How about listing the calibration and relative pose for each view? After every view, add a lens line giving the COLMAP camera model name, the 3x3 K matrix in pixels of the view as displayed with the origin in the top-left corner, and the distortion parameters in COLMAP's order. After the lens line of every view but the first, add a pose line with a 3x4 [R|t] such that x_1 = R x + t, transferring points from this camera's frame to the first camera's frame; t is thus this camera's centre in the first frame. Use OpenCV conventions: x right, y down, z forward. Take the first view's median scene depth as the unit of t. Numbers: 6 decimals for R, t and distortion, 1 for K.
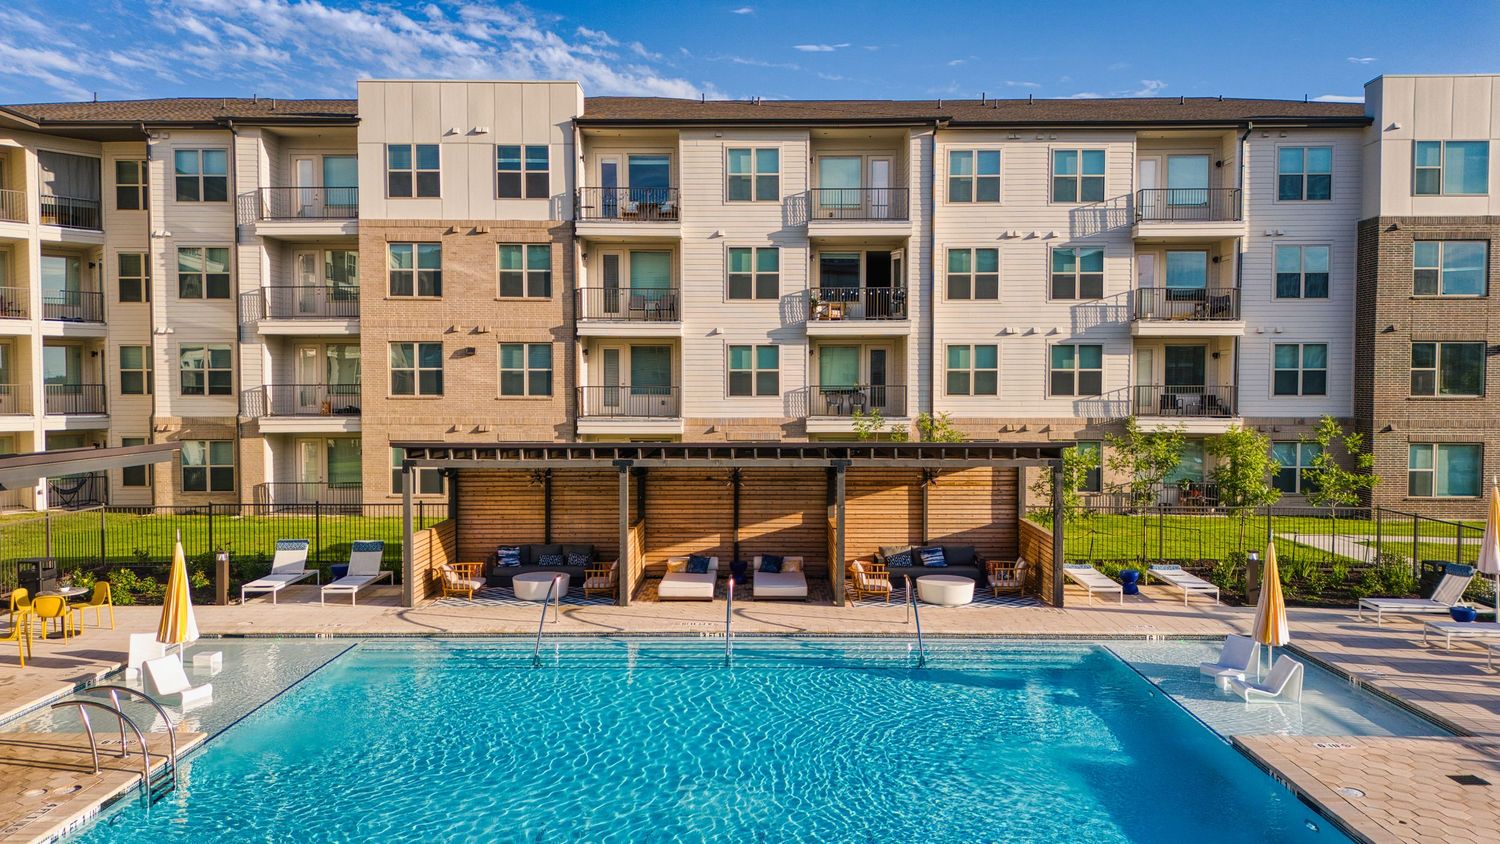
lens RADIAL K [[1049.9, 0, 748.0], [0, 1049.9, 427.6], [0, 0, 1]] dist [0.067297, -0.064286]
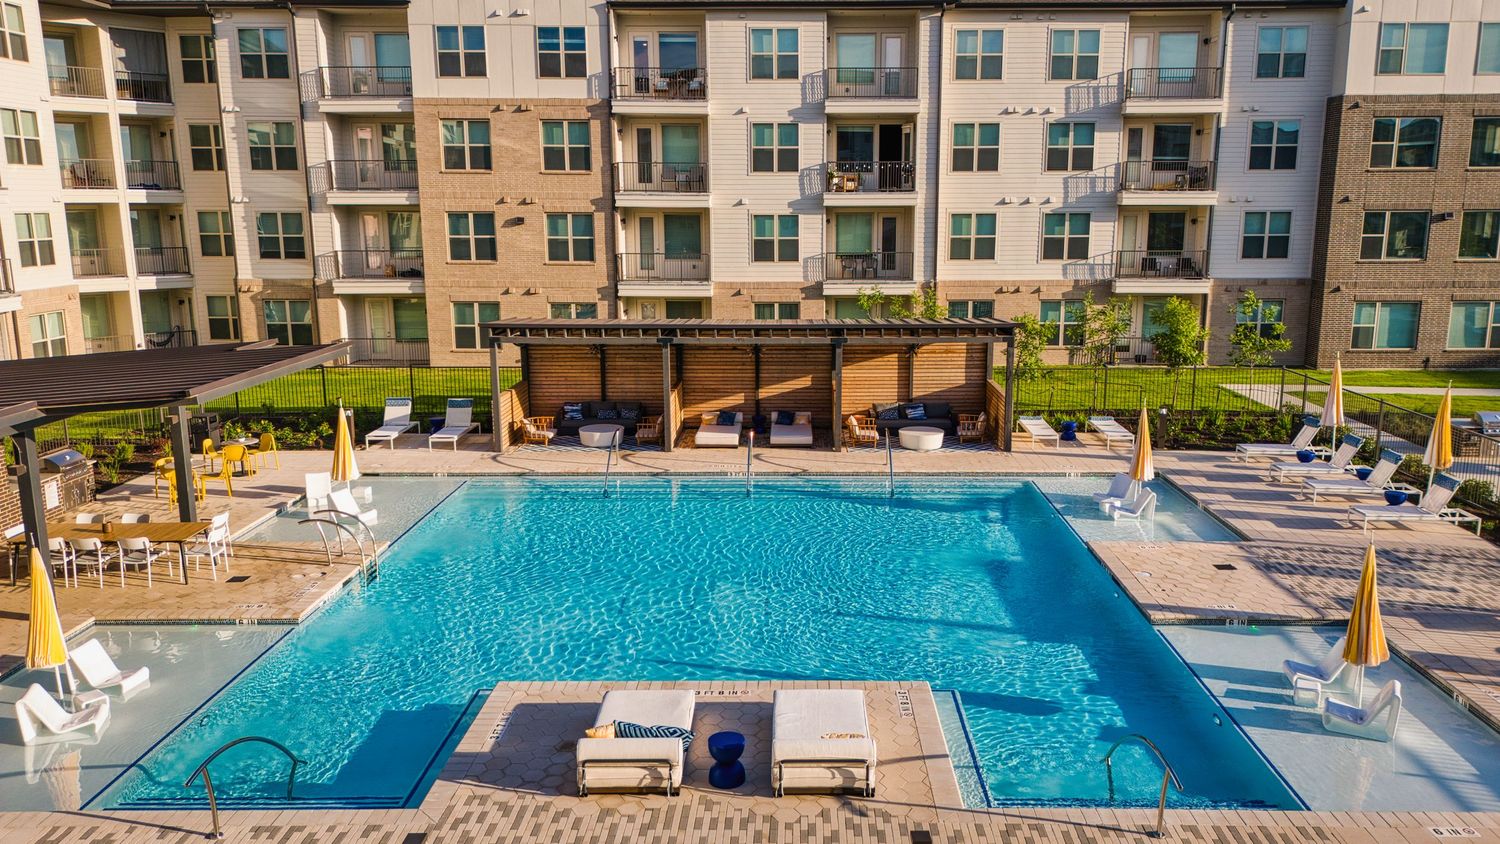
lens RADIAL K [[1103.6, 0, 784.7], [0, 1103.6, 426.9], [0, 0, 1]] dist [0.049121, -0.035466]
pose [[0.999995, -0.002040, 0.002568, 0.011656], [0.001610, 0.987532, 0.157413, -0.041520], [-0.002857, -0.157408, 0.987530, -0.185622]]
